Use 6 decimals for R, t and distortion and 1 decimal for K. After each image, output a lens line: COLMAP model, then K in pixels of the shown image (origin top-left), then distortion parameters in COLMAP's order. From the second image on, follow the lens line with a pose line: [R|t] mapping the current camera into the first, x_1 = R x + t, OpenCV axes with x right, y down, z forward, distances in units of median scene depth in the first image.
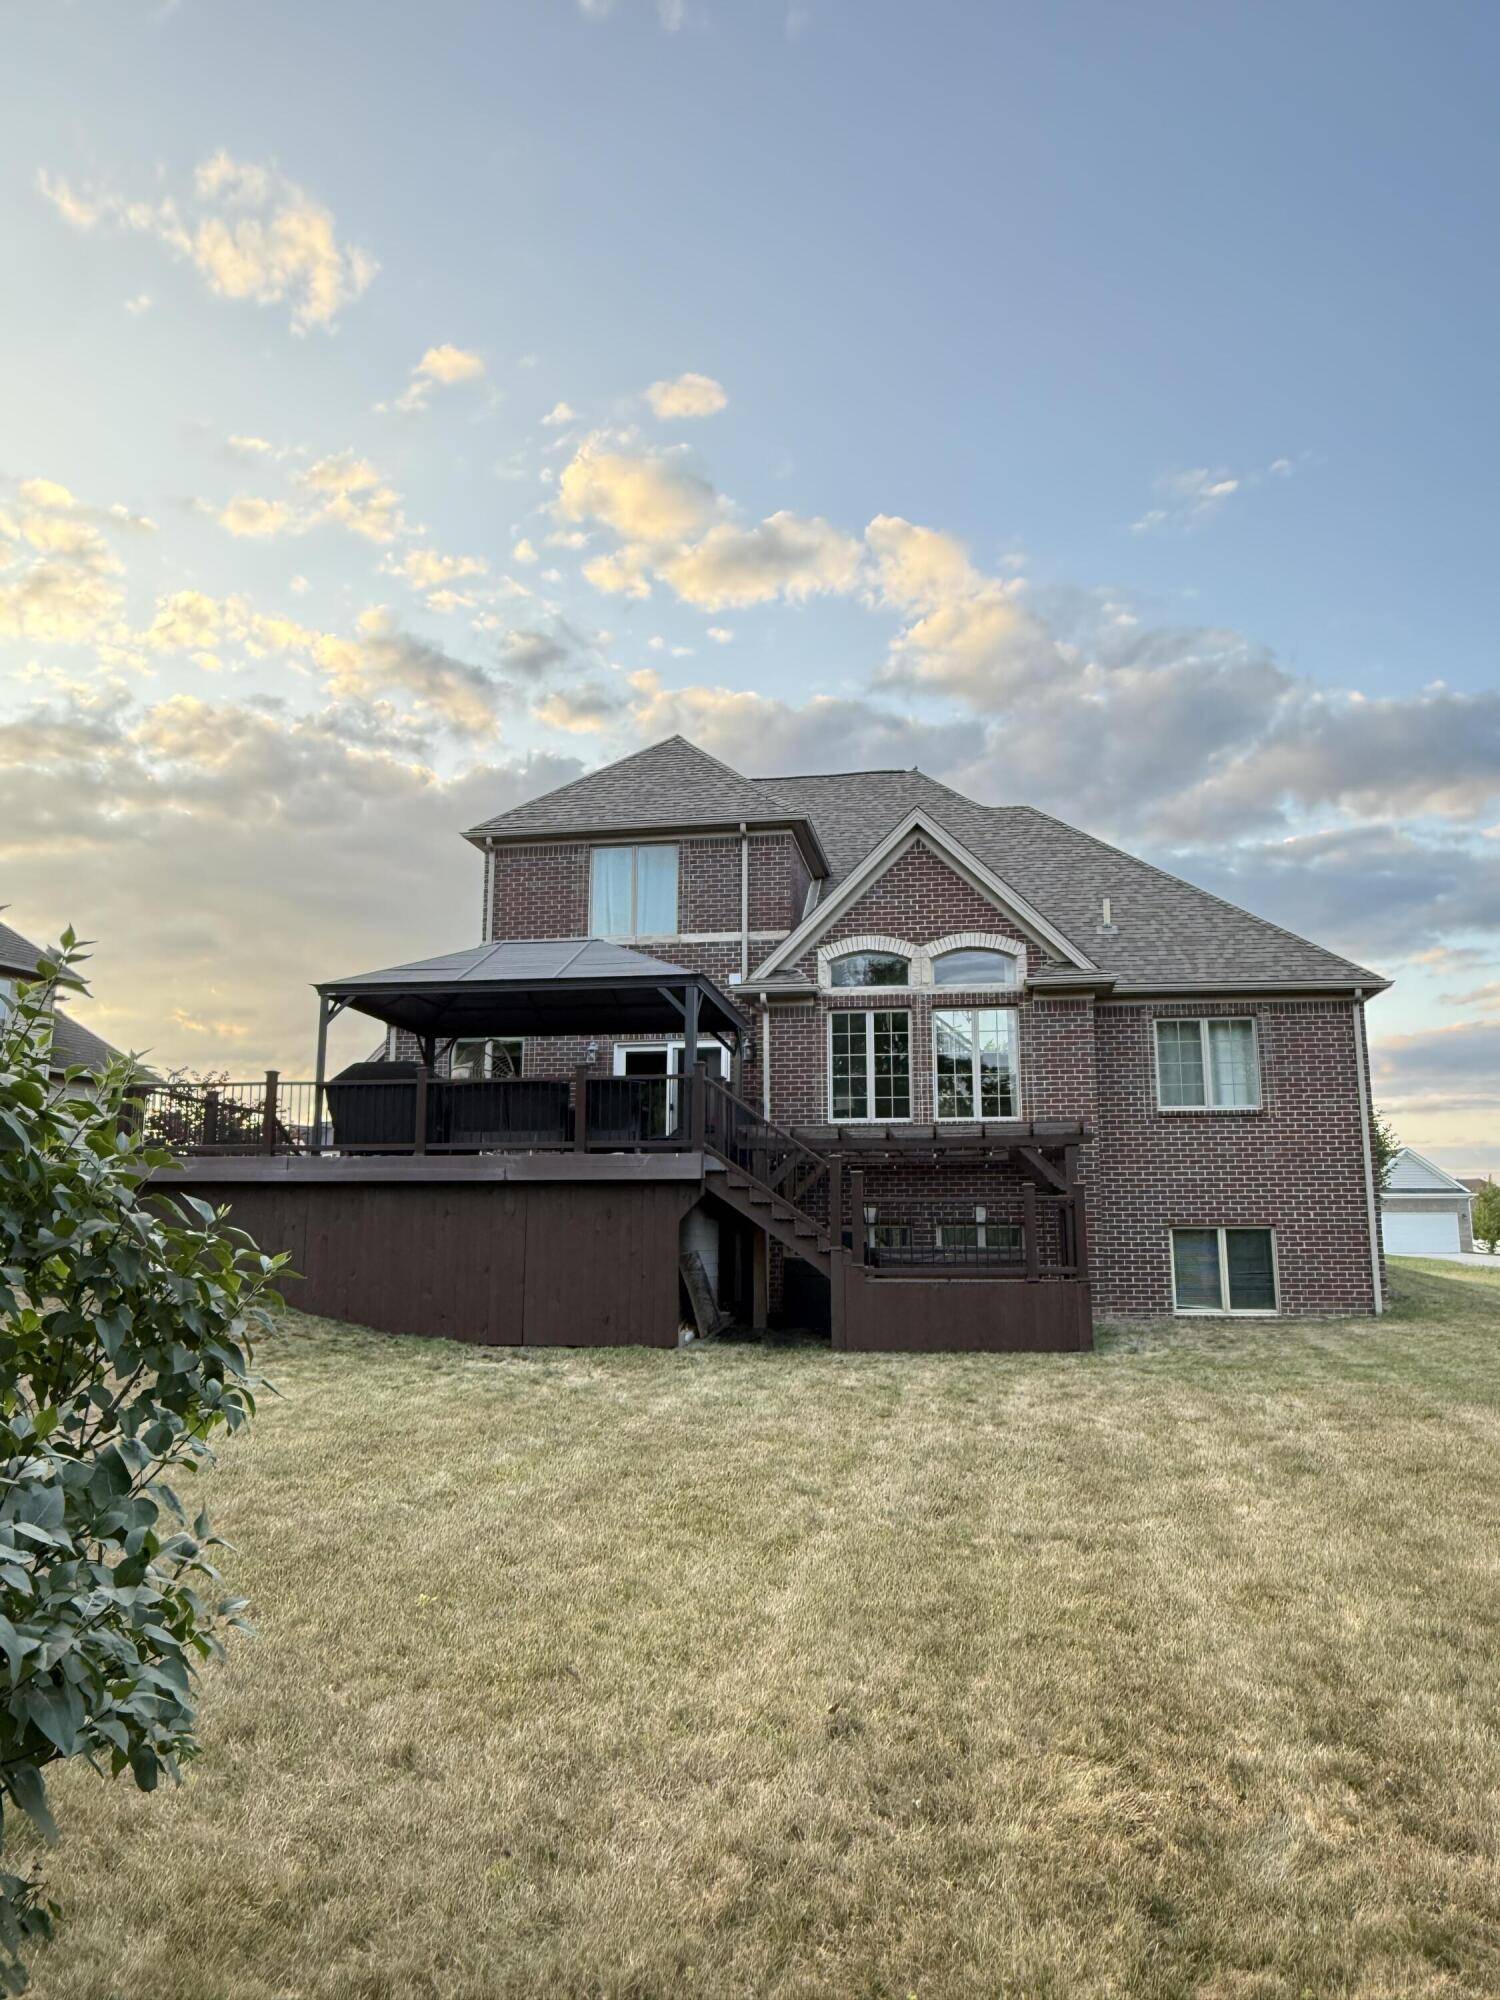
lens RADIAL K [[1387.6, 0, 750.0], [0, 1387.6, 1000.0], [0, 0, 1]] dist [-0.002040, -0.002630]
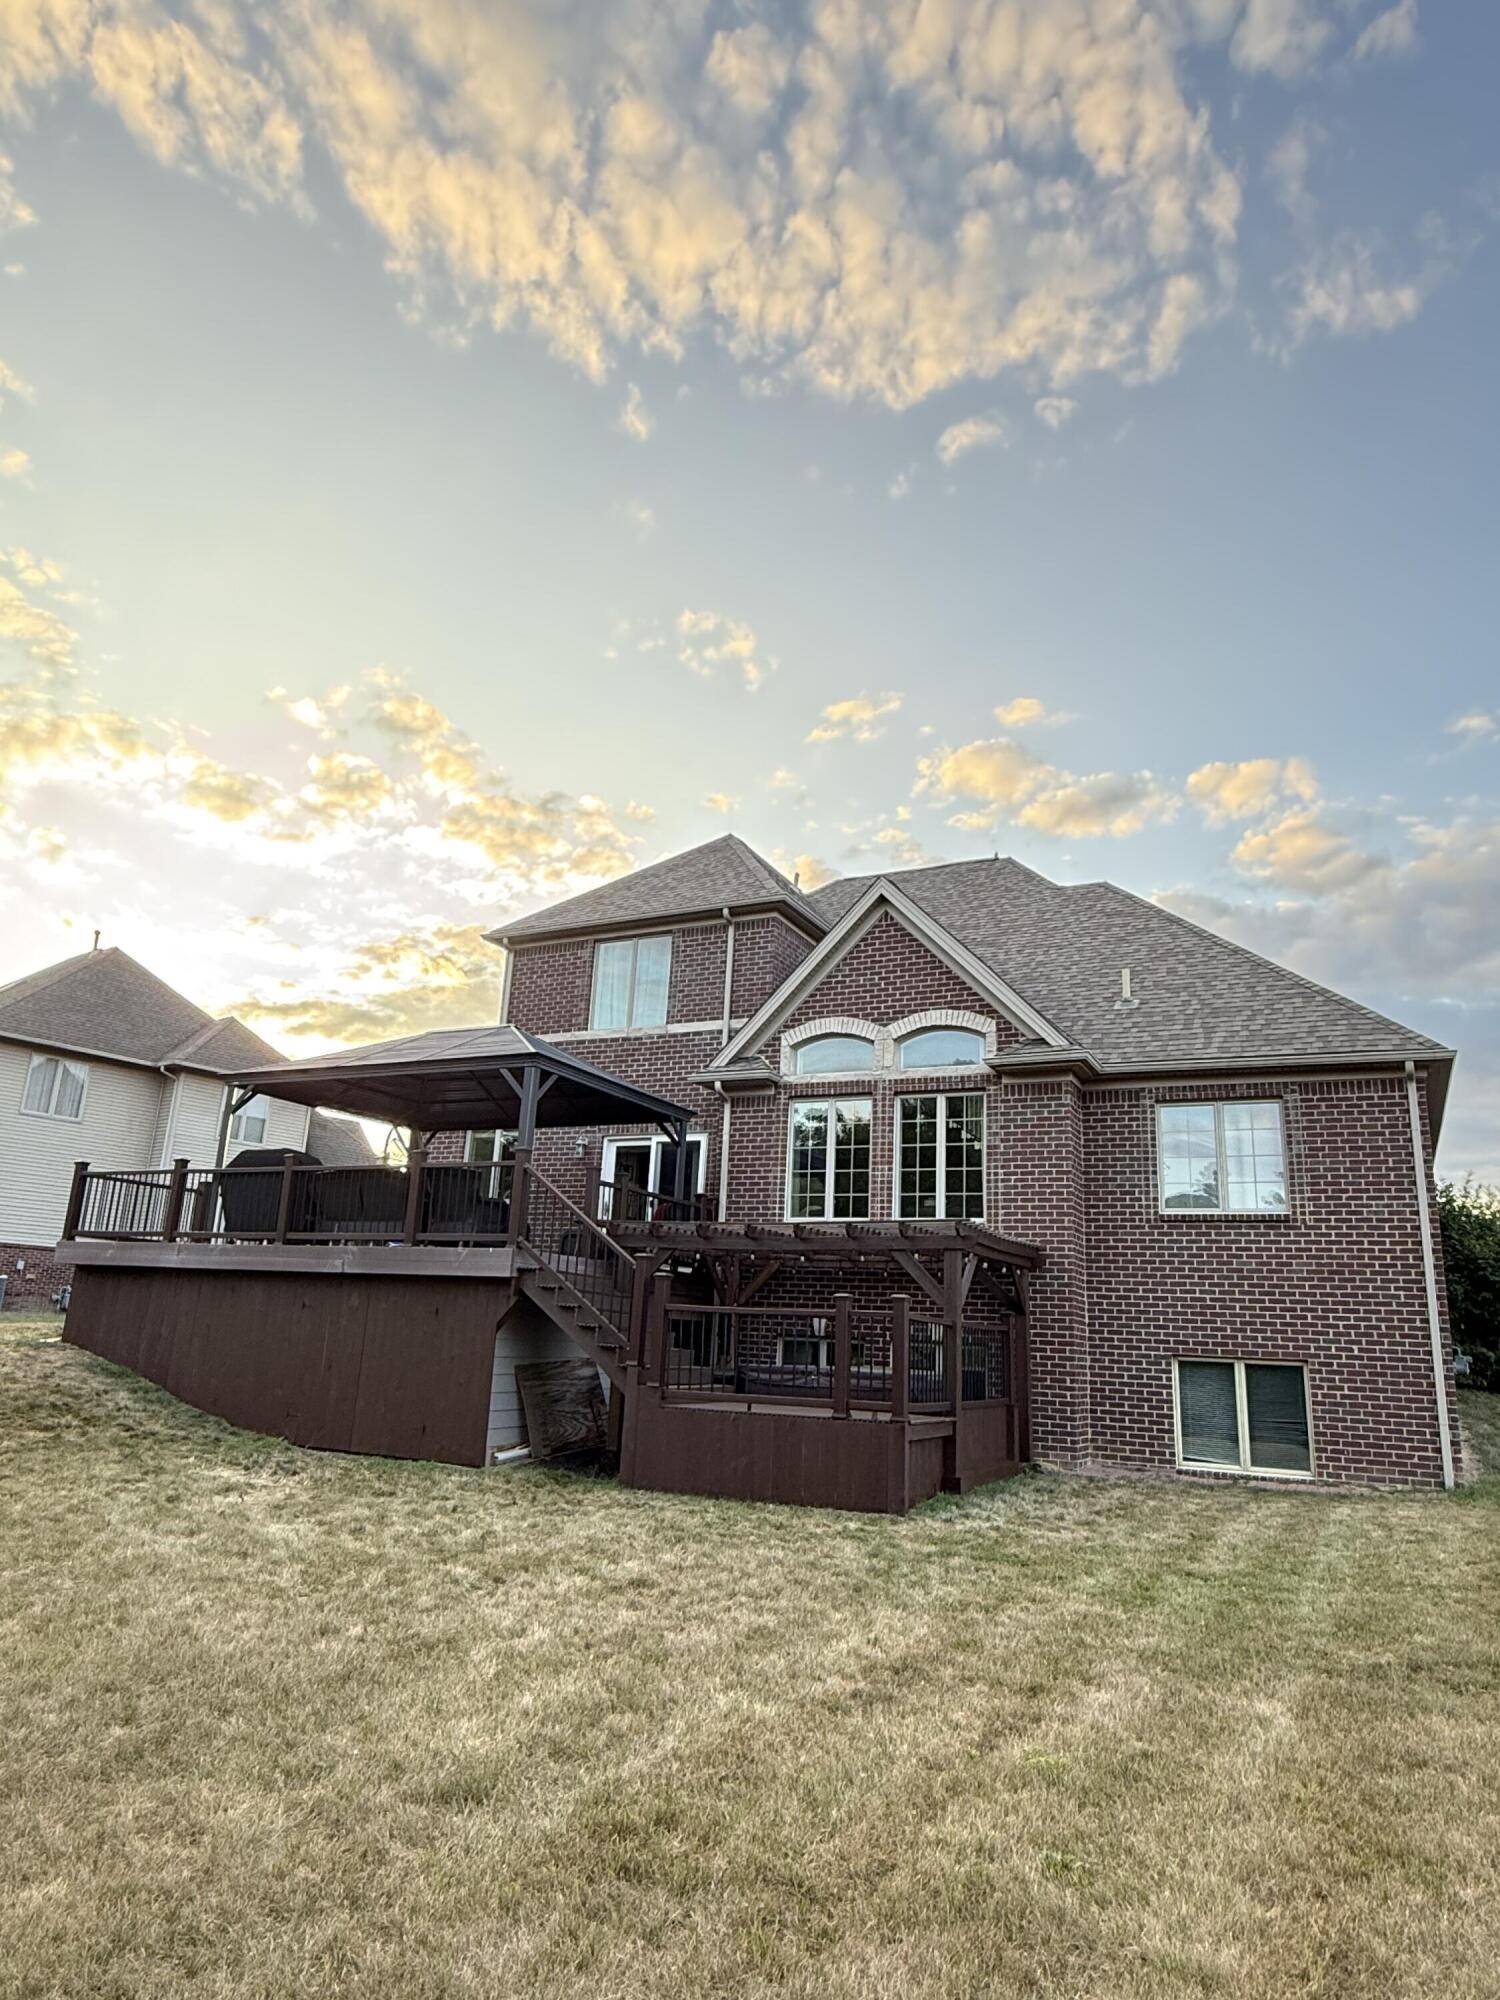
lens RADIAL K [[1227.1, 0, 750.0], [0, 1227.1, 1000.0], [0, 0, 1]] dist [-0.003136, -0.000172]
pose [[0.953187, -0.037336, -0.300068, 0.282660], [0.007294, 0.994898, -0.100622, 0.024113], [0.302294, 0.093723, 0.948596, 0.211625]]
